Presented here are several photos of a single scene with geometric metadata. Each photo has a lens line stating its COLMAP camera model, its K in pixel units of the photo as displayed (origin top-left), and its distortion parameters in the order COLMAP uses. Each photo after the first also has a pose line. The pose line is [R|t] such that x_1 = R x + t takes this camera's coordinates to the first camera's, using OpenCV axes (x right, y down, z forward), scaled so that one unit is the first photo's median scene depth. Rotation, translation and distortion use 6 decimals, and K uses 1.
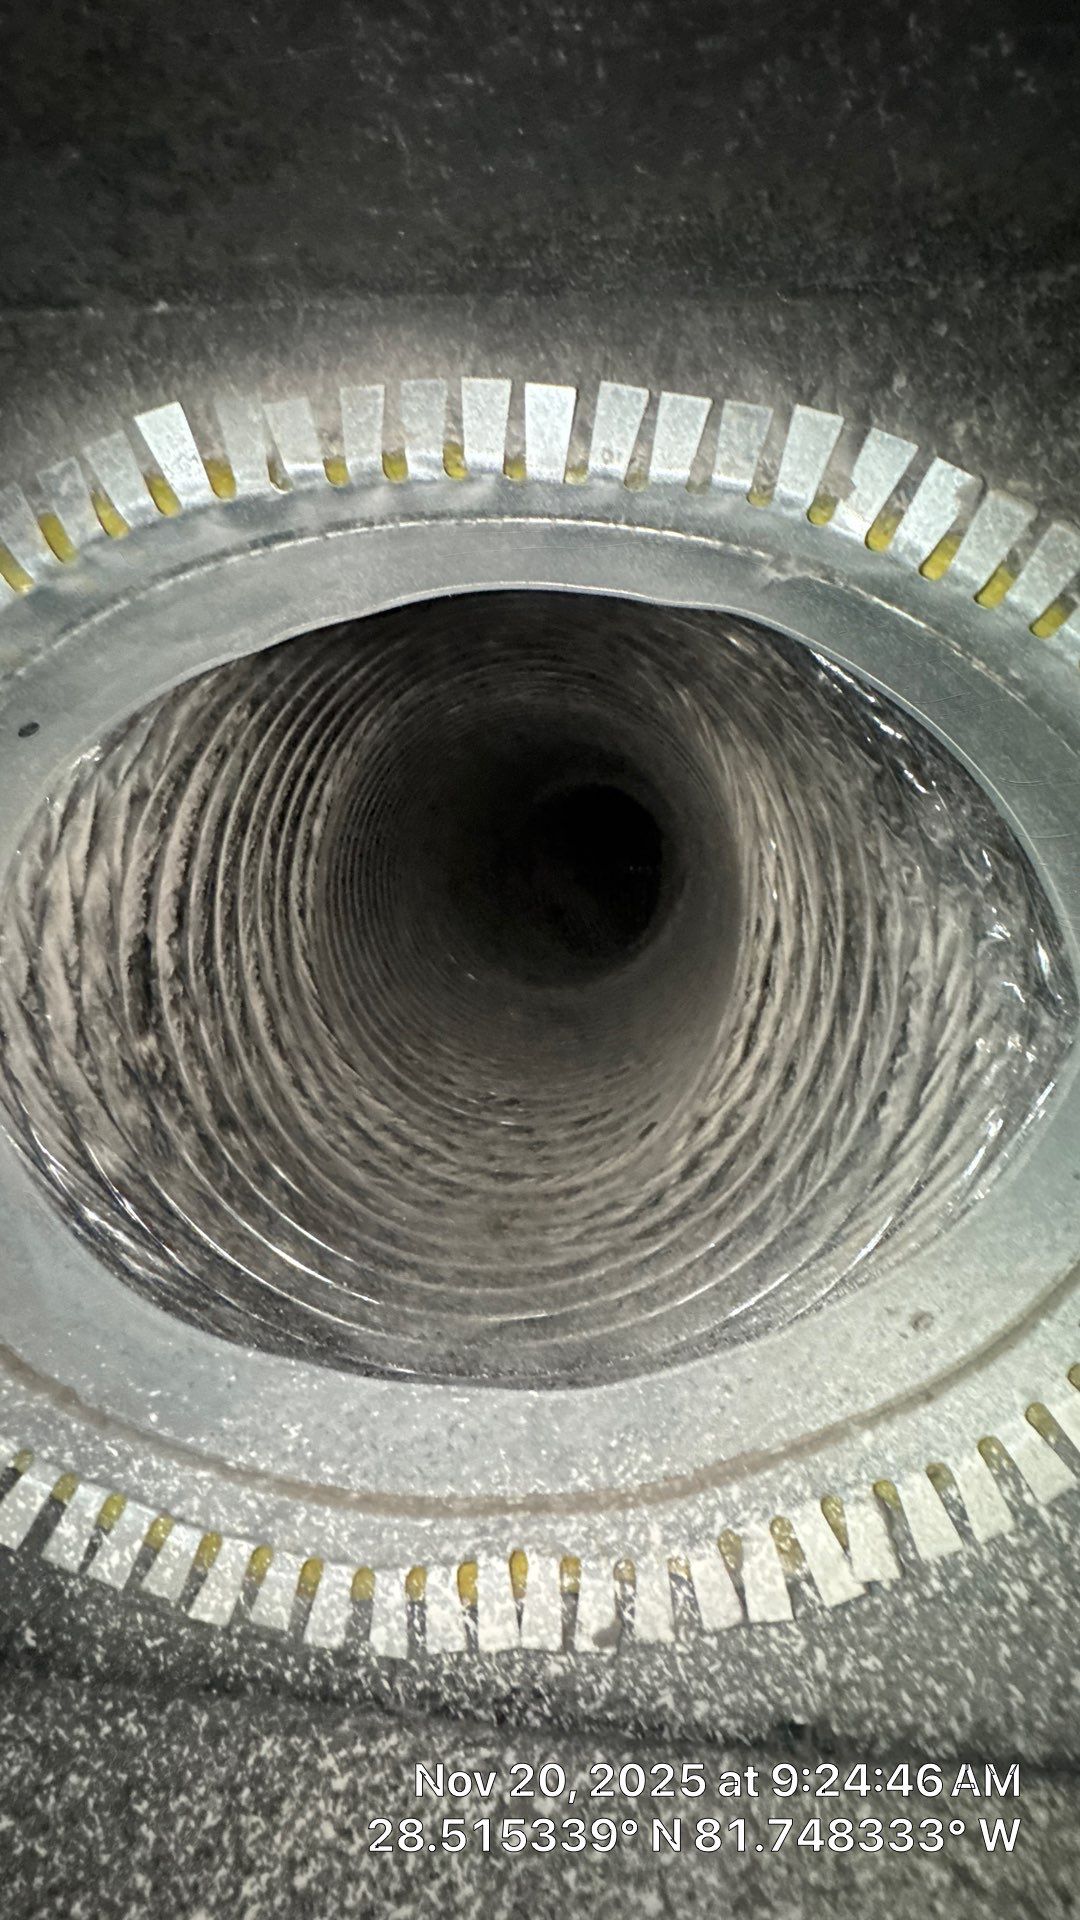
lens RADIAL K [[768.6, 0, 542.5], [0, 768.6, 954.3], [0, 0, 1]] dist [-0.004691, 0.000117]
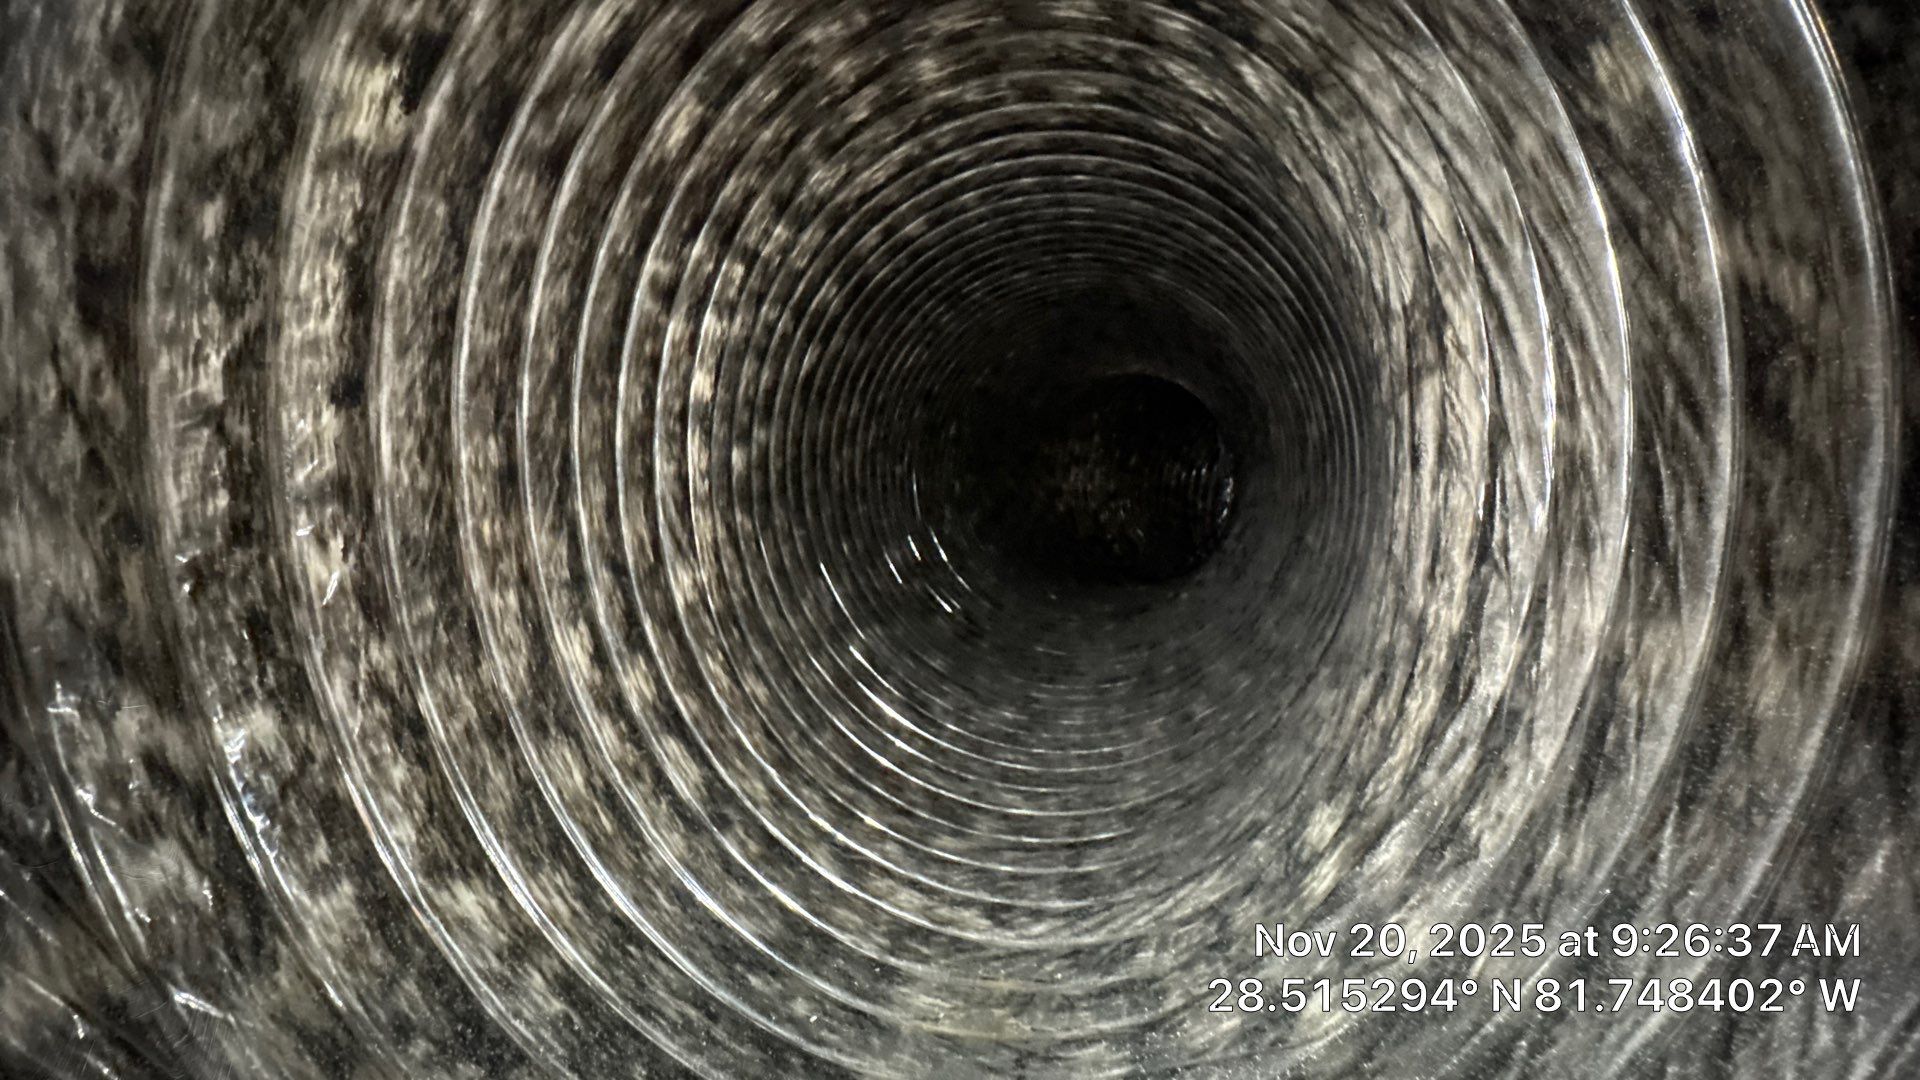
lens RADIAL K [[768.6, 0, 953.8], [0, 768.6, 544.4], [0, 0, 1]] dist [-0.004691, 0.000117]
pose [[0.980250, -0.073109, -0.183755, 0.043136], [0.060290, 0.995403, -0.074412, 0.041530], [0.188351, 0.061864, 0.980151, 0.396068]]
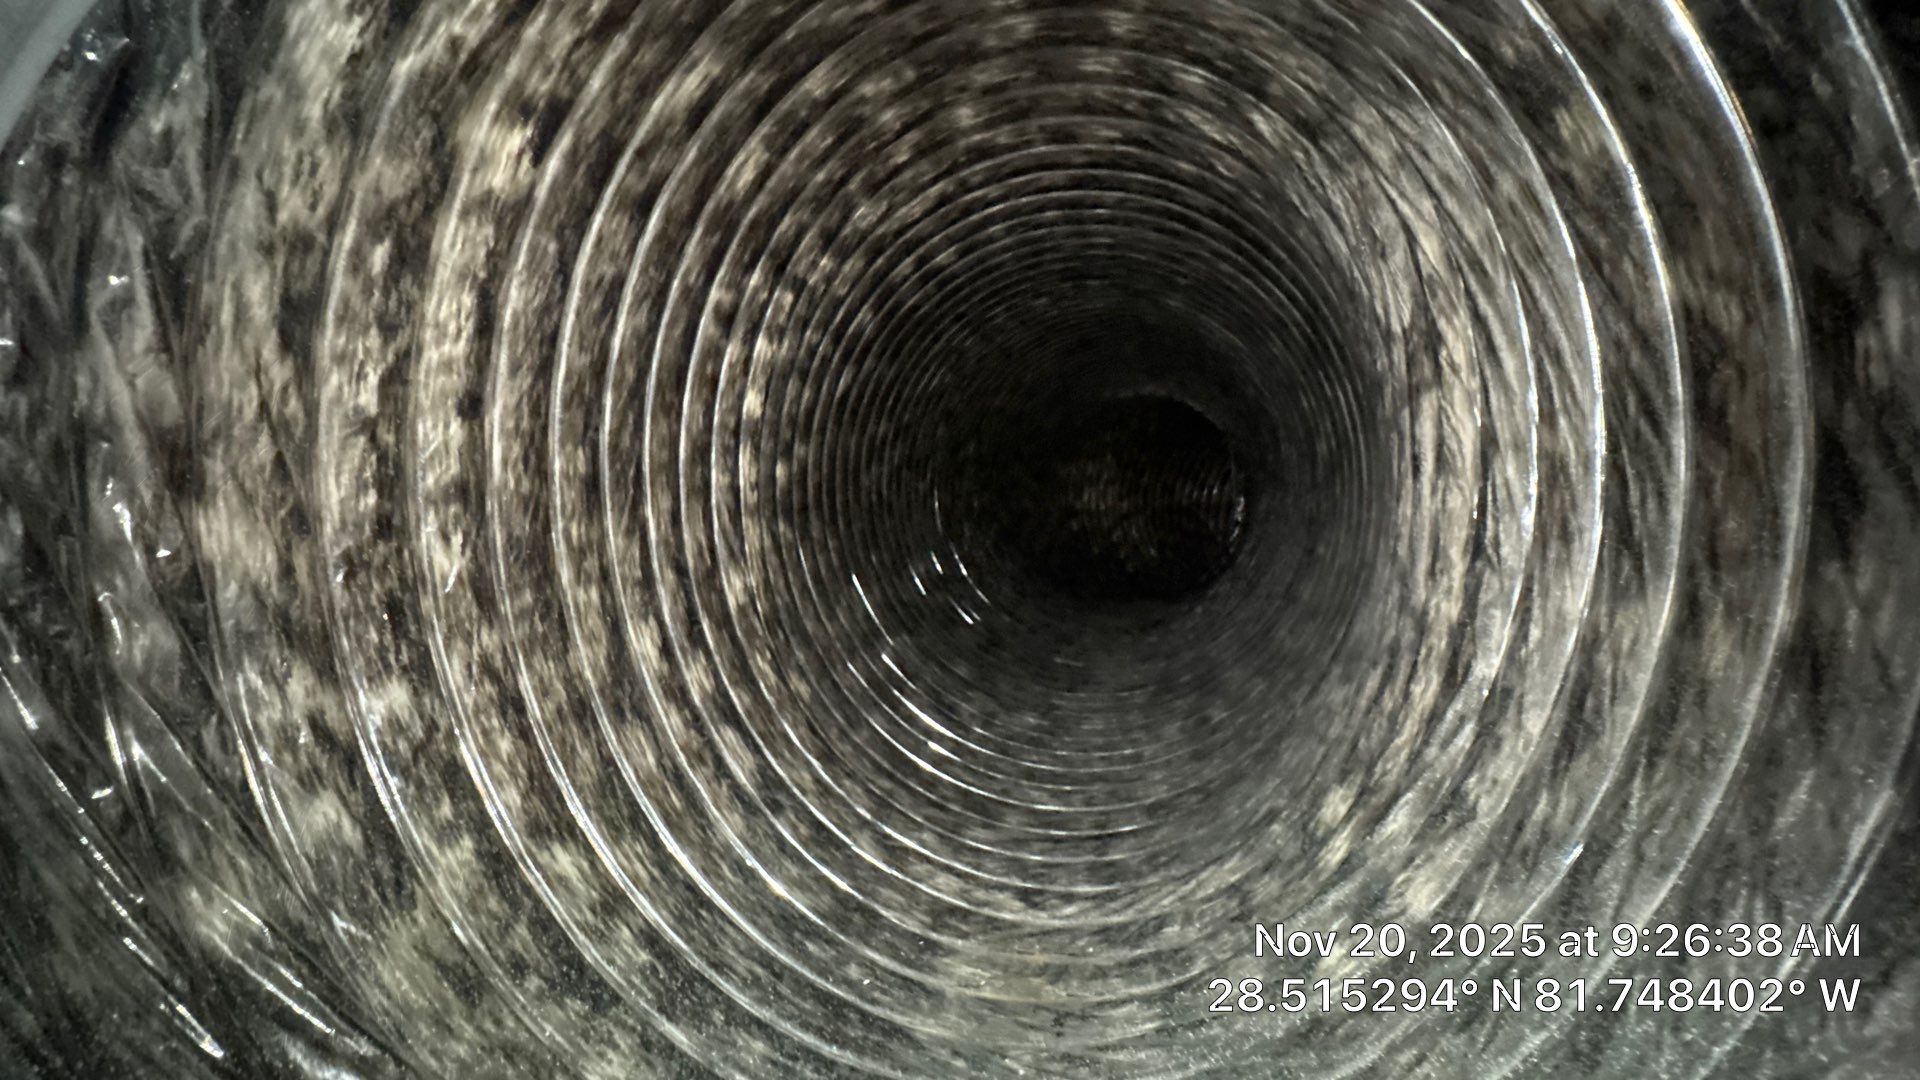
lens RADIAL K [[768.6, 0, 954.1], [0, 768.6, 544.3], [0, 0, 1]] dist [-0.004691, 0.000117]
pose [[0.978185, -0.078086, -0.192500, 0.028347], [0.058699, 0.992797, -0.104445, 0.059479], [0.199269, 0.090867, 0.975723, 0.343685]]
